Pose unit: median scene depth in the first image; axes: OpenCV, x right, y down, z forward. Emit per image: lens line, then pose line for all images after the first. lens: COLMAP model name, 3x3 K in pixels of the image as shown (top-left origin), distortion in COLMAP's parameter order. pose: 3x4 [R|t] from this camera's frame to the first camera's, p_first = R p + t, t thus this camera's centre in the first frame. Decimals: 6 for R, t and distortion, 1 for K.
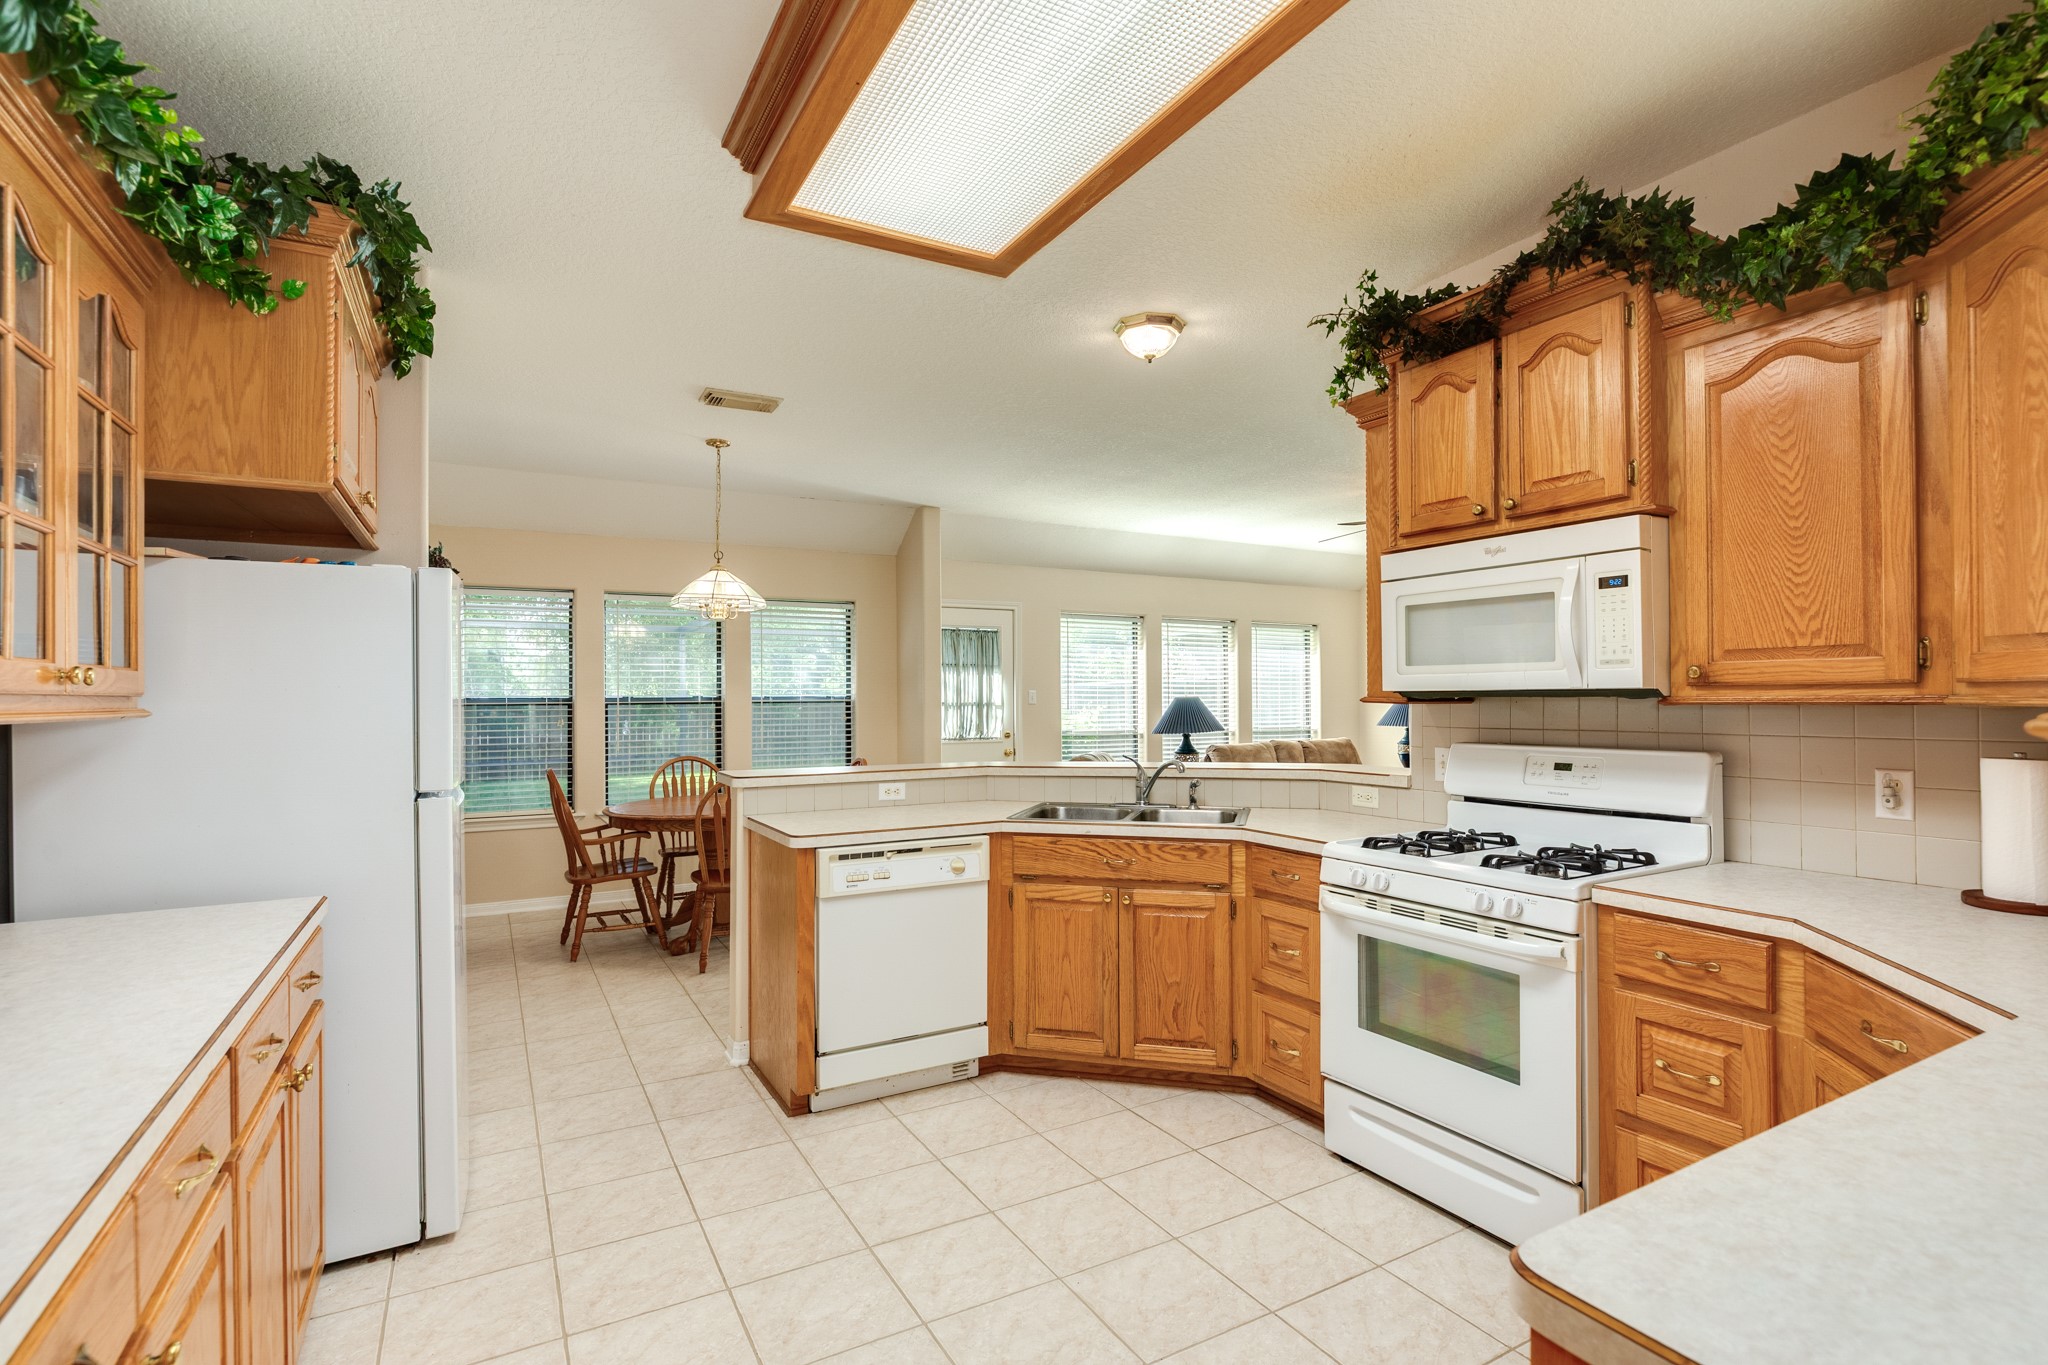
lens RADIAL K [[991.7, 0, 1022.4], [0, 991.7, 694.3], [0, 0, 1]] dist [-0.003479, -0.000241]
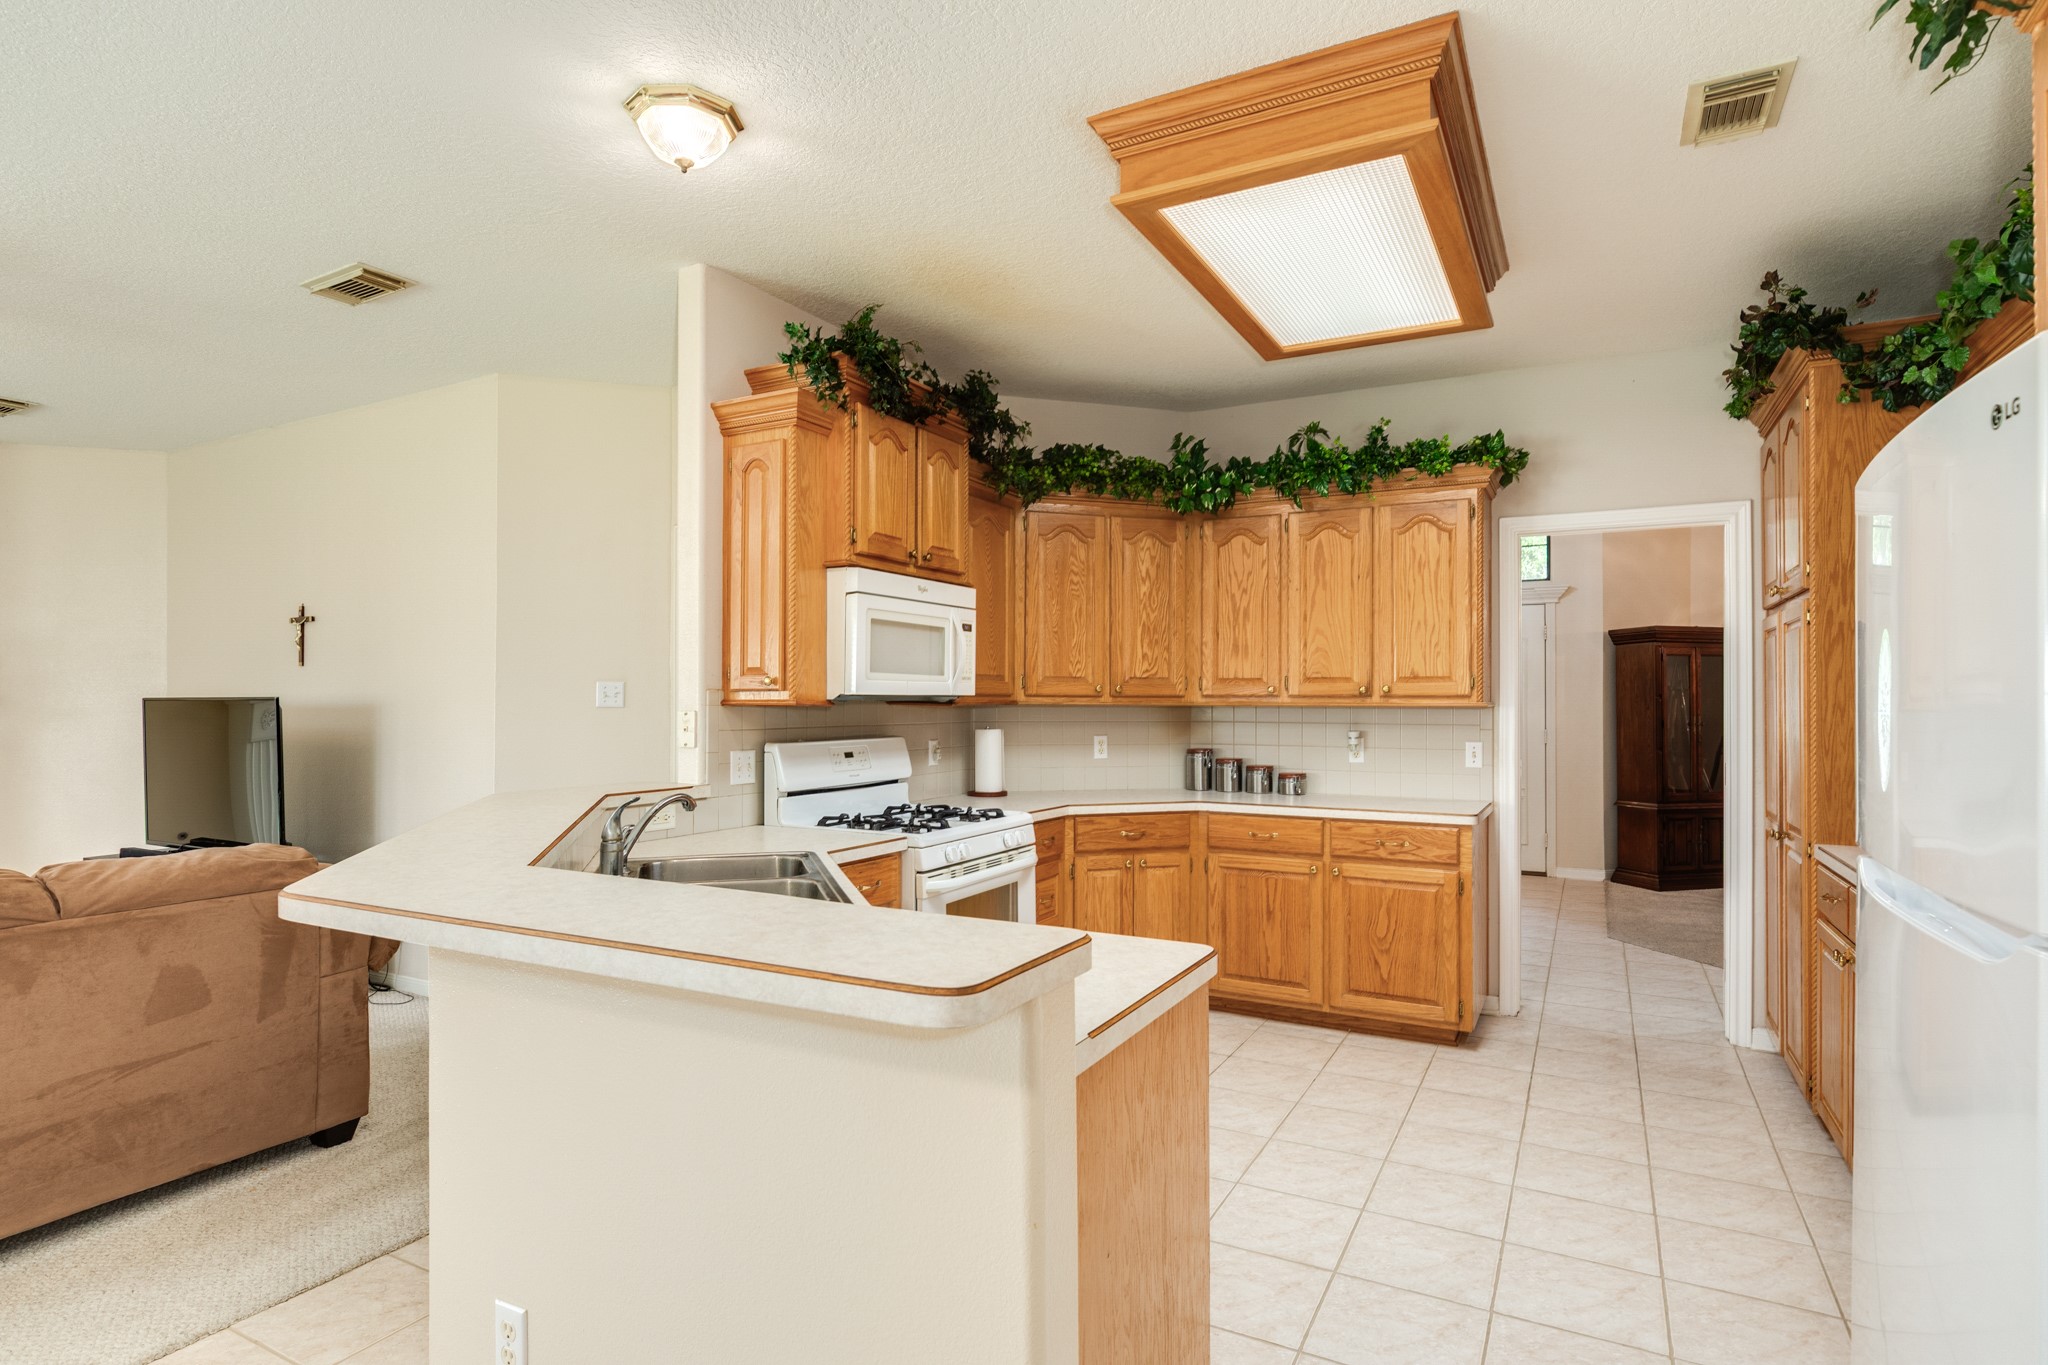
lens RADIAL K [[1039.6, 0, 1044.3], [0, 1039.6, 701.4], [0, 0, 1]] dist [-0.000378, -0.000480]
pose [[-0.544808, 0.004895, 0.838546, -0.720706], [-0.000113, 0.999983, -0.005911, 0.011055], [-0.838561, -0.003315, -0.544798, 1.517968]]
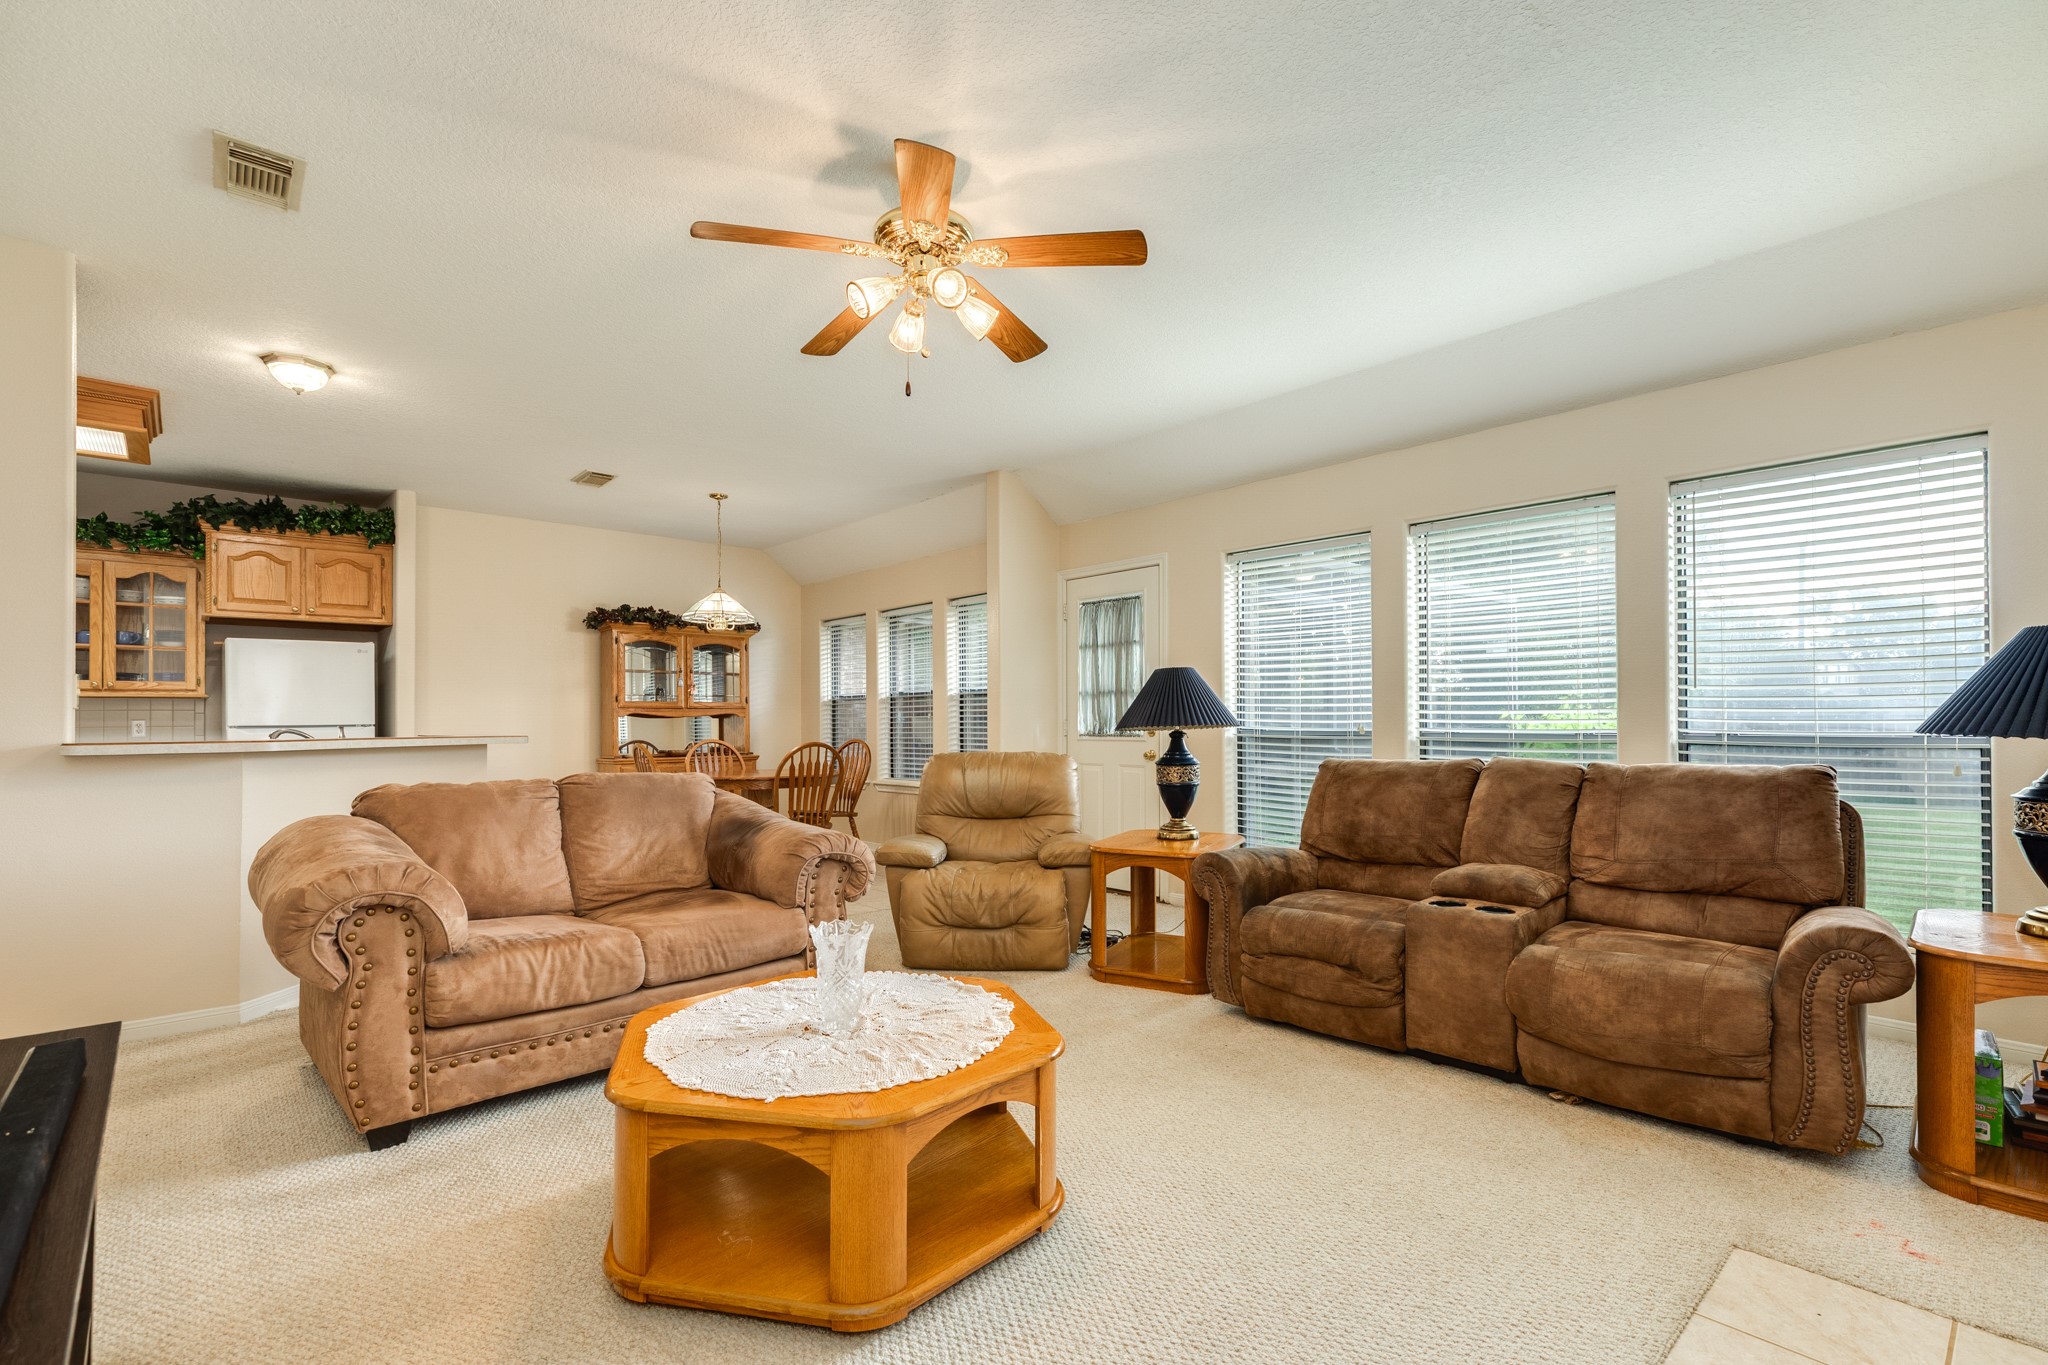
lens RADIAL K [[911.9, 0, 1059.3], [0, 911.9, 690.7], [0, 0, 1]] dist [0.004361, 0.000008]
pose [[0.240385, -0.003519, -0.970671, 2.541254], [0.013445, 0.999910, -0.000295, 0.040317], [0.970585, -0.012980, 0.240410, 2.607891]]
